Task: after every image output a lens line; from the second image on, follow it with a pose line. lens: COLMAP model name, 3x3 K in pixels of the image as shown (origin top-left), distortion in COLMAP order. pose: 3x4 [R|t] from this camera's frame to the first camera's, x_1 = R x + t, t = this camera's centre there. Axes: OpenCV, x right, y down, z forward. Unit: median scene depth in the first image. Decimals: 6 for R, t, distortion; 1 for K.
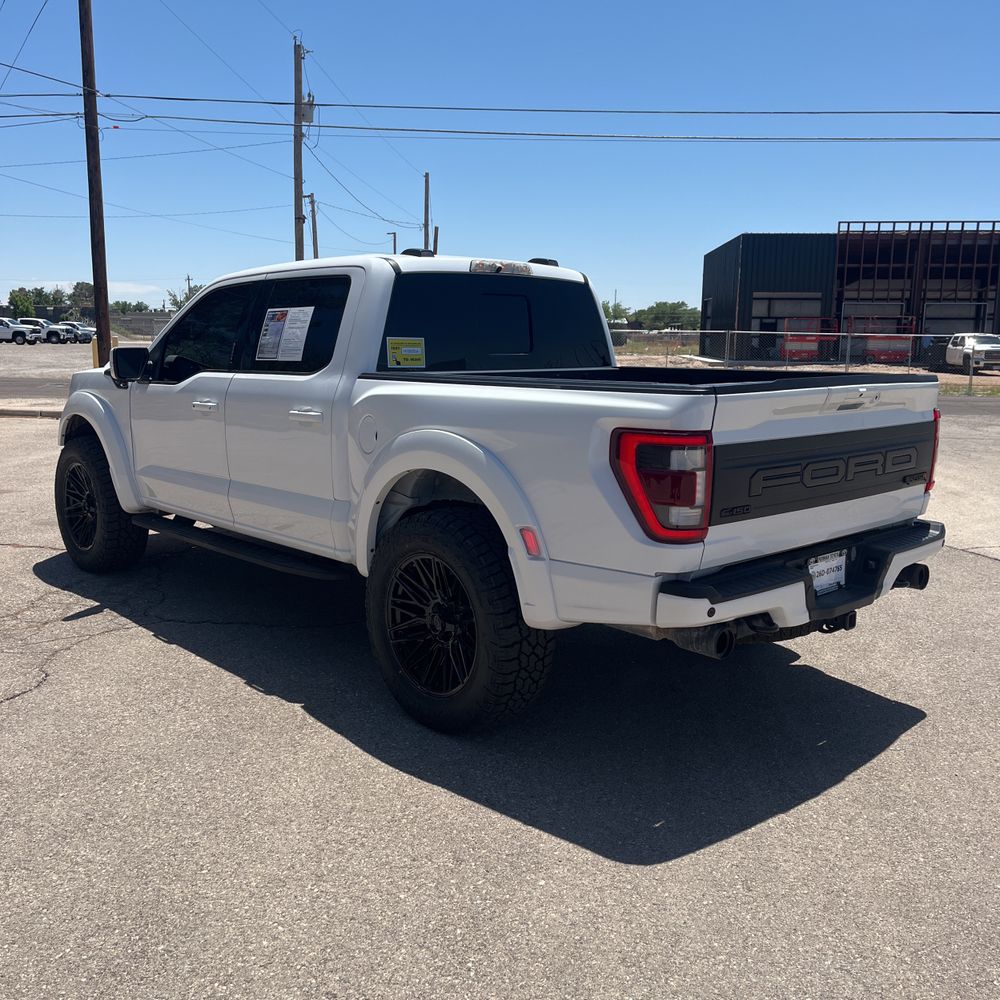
lens RADIAL K [[1018.2, 0, 495.3], [0, 1018.2, 494.7], [0, 0, 1]] dist [0.039788, -0.017033]
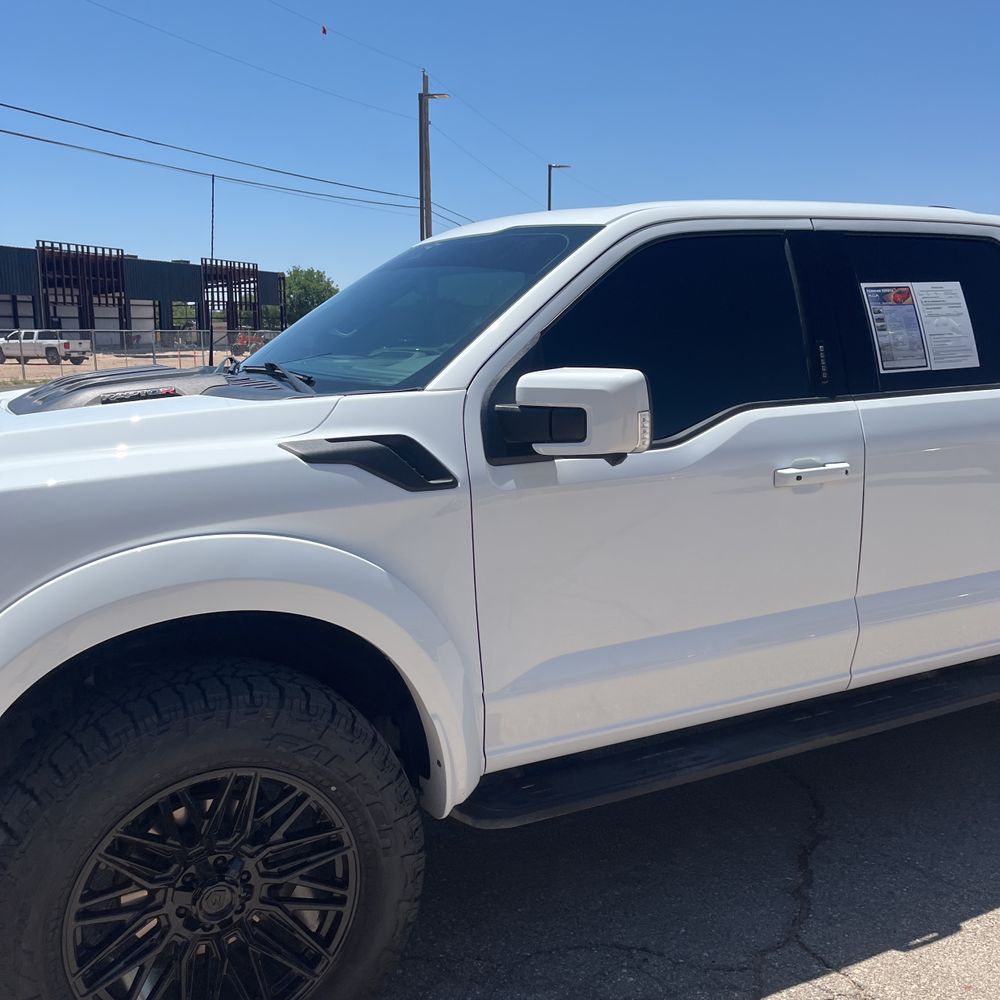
lens RADIAL K [[1007.8, 0, 499.3], [0, 1007.8, 489.9], [0, 0, 1]] dist [0.036671, -0.011670]
pose [[0.261143, -0.164997, 0.951094, -0.700857], [0.161095, 0.978915, 0.125591, -0.145861], [-0.951763, 0.120420, 0.282217, 0.885032]]
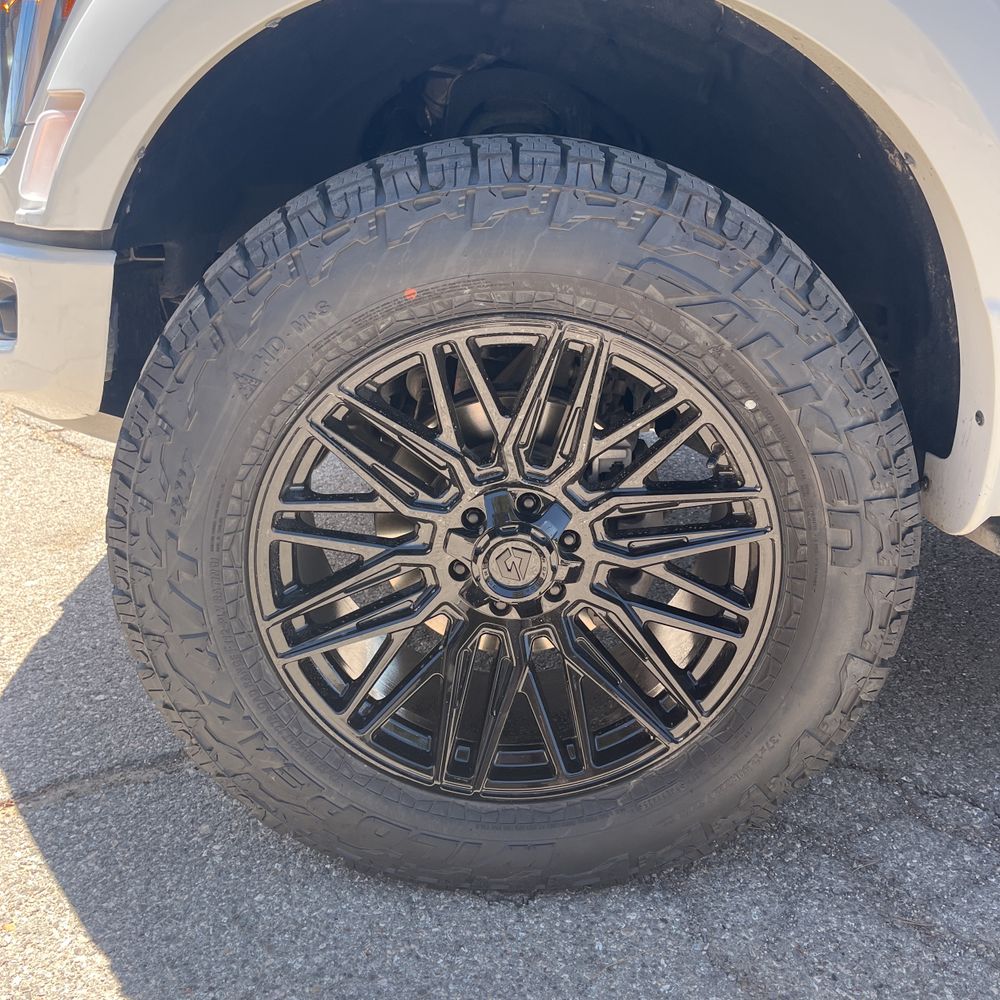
lens RADIAL K [[1007.8, 0, 499.3], [0, 1007.8, 489.9], [0, 0, 1]] dist [0.036671, -0.011670]
pose [[0.671399, -0.256415, 0.695323, -0.559302], [0.108719, 0.962164, 0.249841, -0.048314], [-0.733078, -0.092148, 0.673874, 0.961021]]
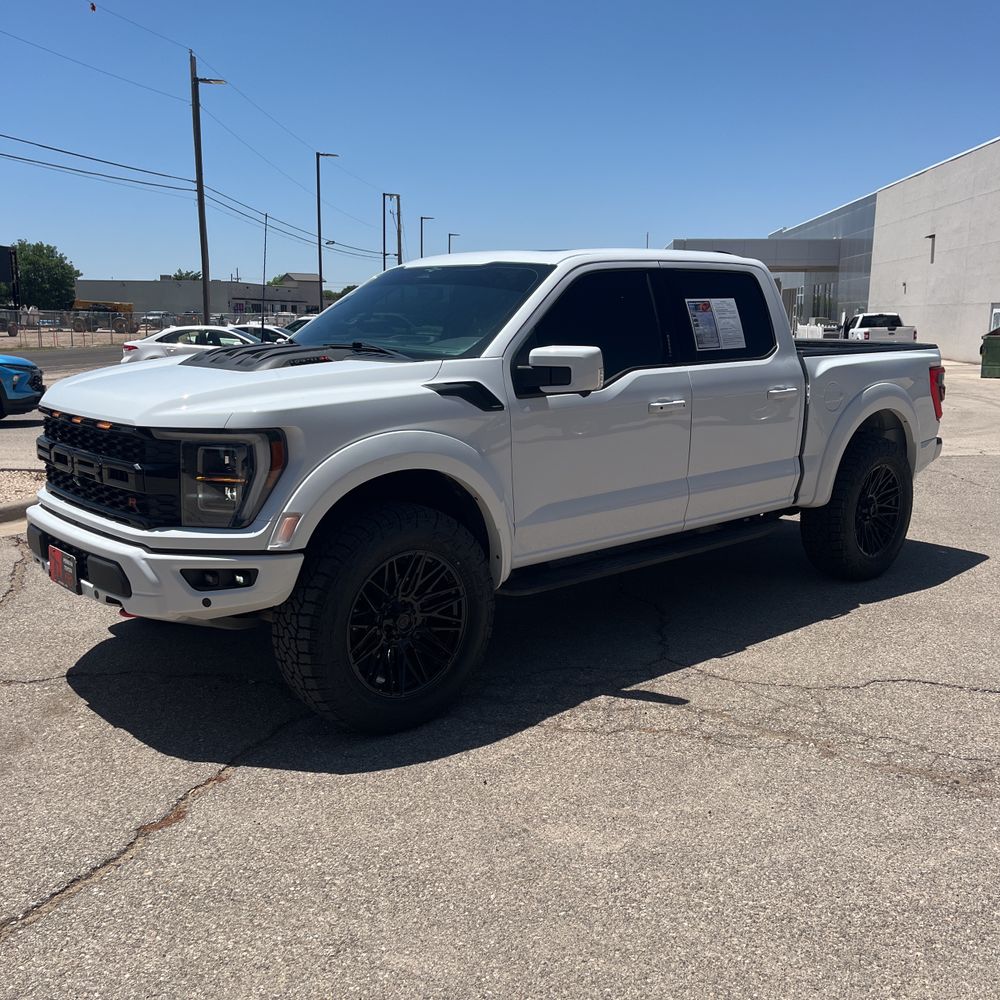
lens RADIAL K [[997.7, 0, 500.0], [0, 997.7, 500.0], [0, 0, 1]] dist [0.052983, -0.029916]
pose [[0.021232, -0.194142, 0.980744, -1.031007], [0.151281, 0.970293, 0.188799, -0.171961], [-0.988263, 0.144359, 0.049971, 0.979396]]
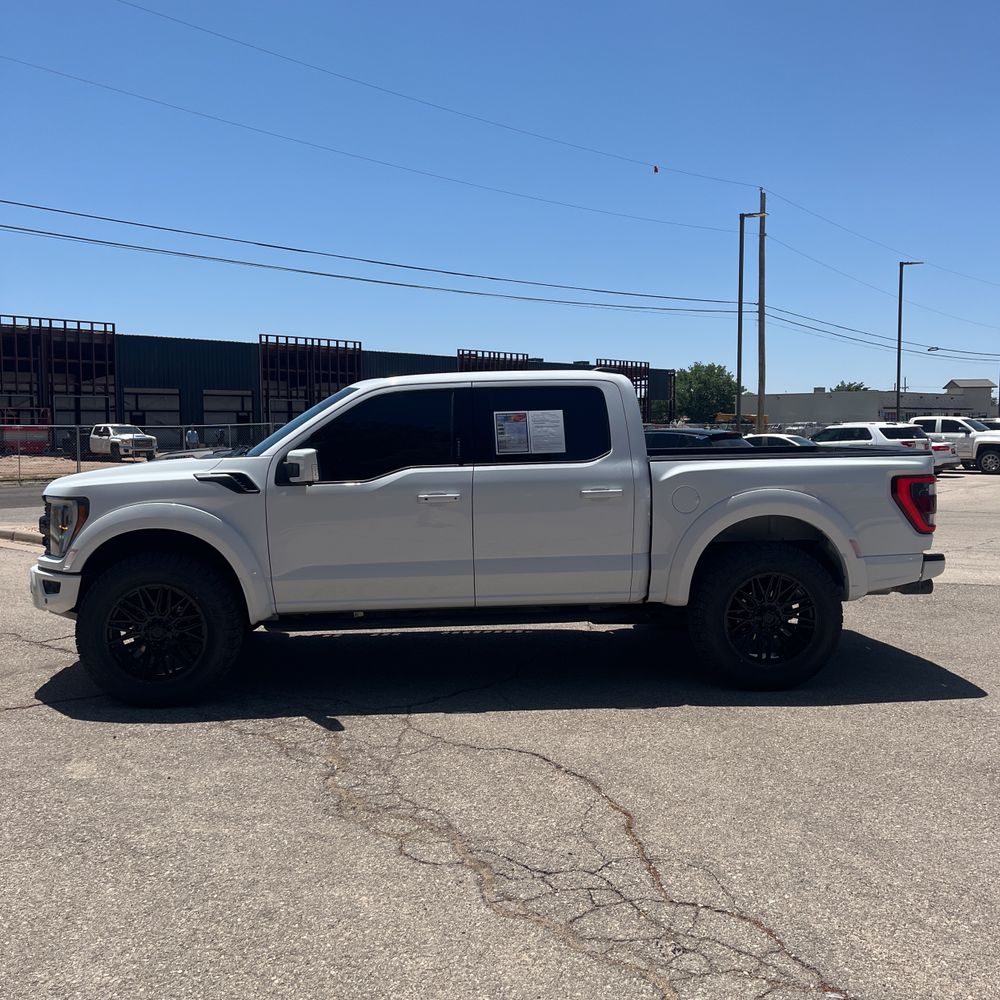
lens RADIAL K [[1000.6, 0, 500.2], [0, 1000.6, 477.7], [0, 0, 1]] dist [0.069986, -0.109290]
pose [[0.616440, -0.058016, 0.785262, -0.961612], [0.137927, 0.989819, -0.035145, -0.053934], [-0.775228, 0.129973, 0.618166, 0.240928]]
